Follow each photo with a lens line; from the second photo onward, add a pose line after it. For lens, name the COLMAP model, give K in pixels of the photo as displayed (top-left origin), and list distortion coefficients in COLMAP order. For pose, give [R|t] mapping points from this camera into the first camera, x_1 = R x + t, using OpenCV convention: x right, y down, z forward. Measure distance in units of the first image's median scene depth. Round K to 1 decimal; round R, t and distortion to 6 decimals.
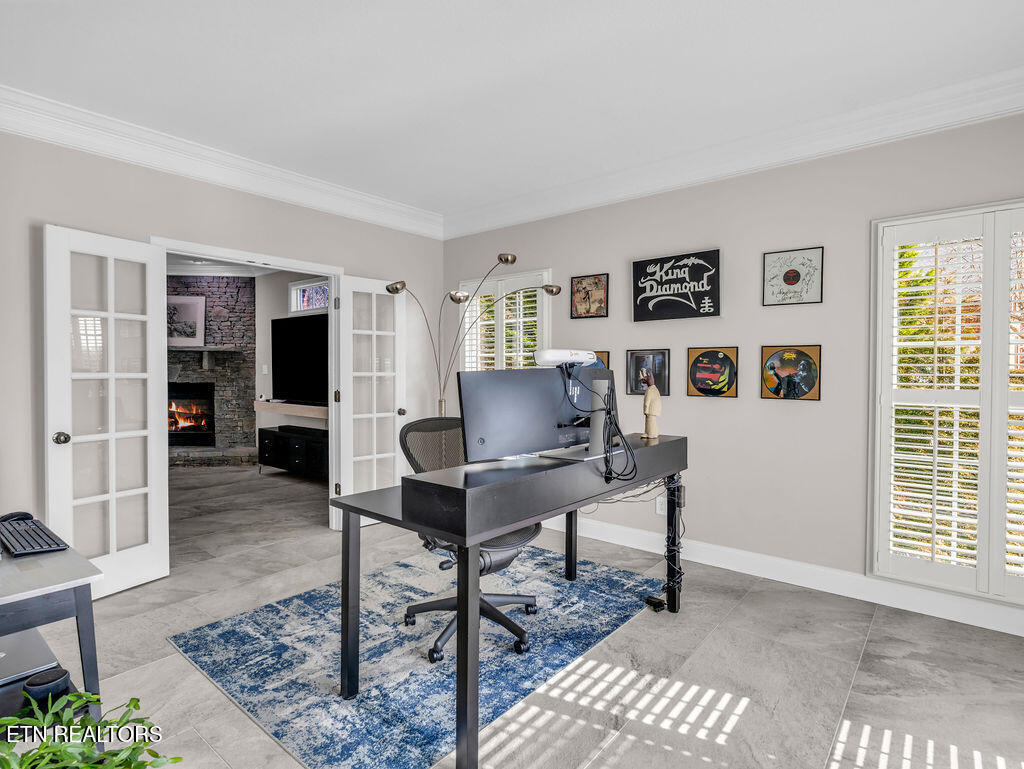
lens RADIAL K [[547.7, 0, 512.0], [0, 547.7, 384.5], [0, 0, 1]] dist [-0.005412, -0.001640]
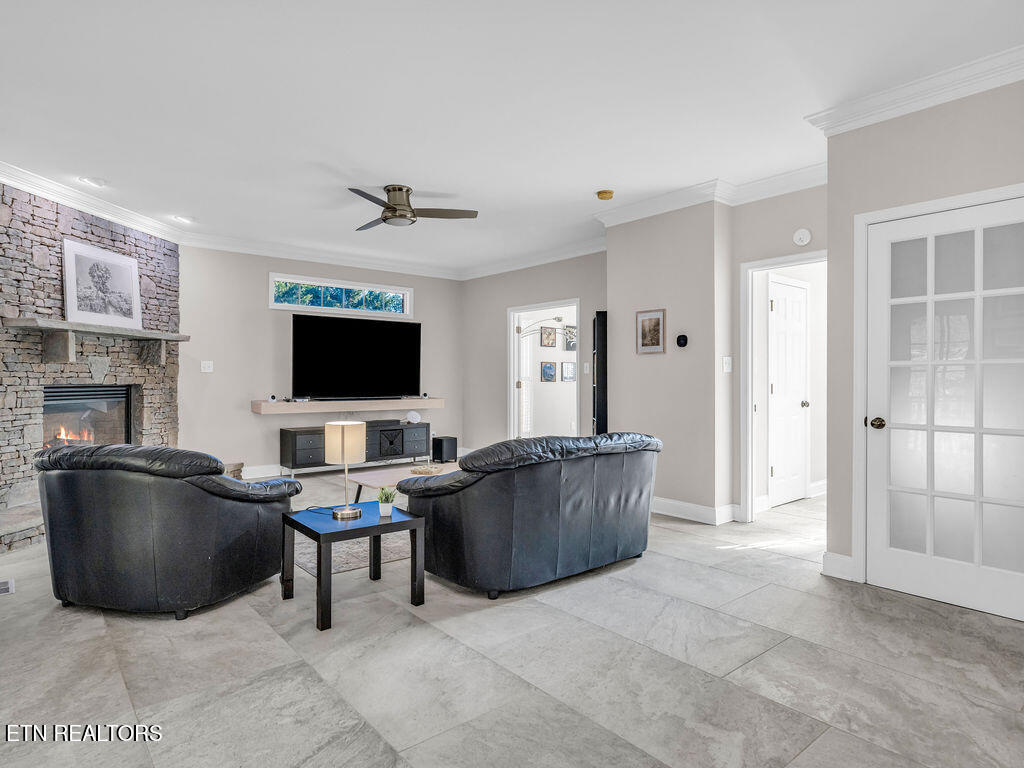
lens RADIAL K [[590.1, 0, 512.0], [0, 590.1, 384.0], [0, 0, 1]] dist [-0.005921, -0.001128]
pose [[0.178667, -0.015755, 0.983783, -1.219534], [0.019512, 0.999732, 0.012467, -0.003537], [-0.983716, 0.016968, 0.178927, 0.407103]]
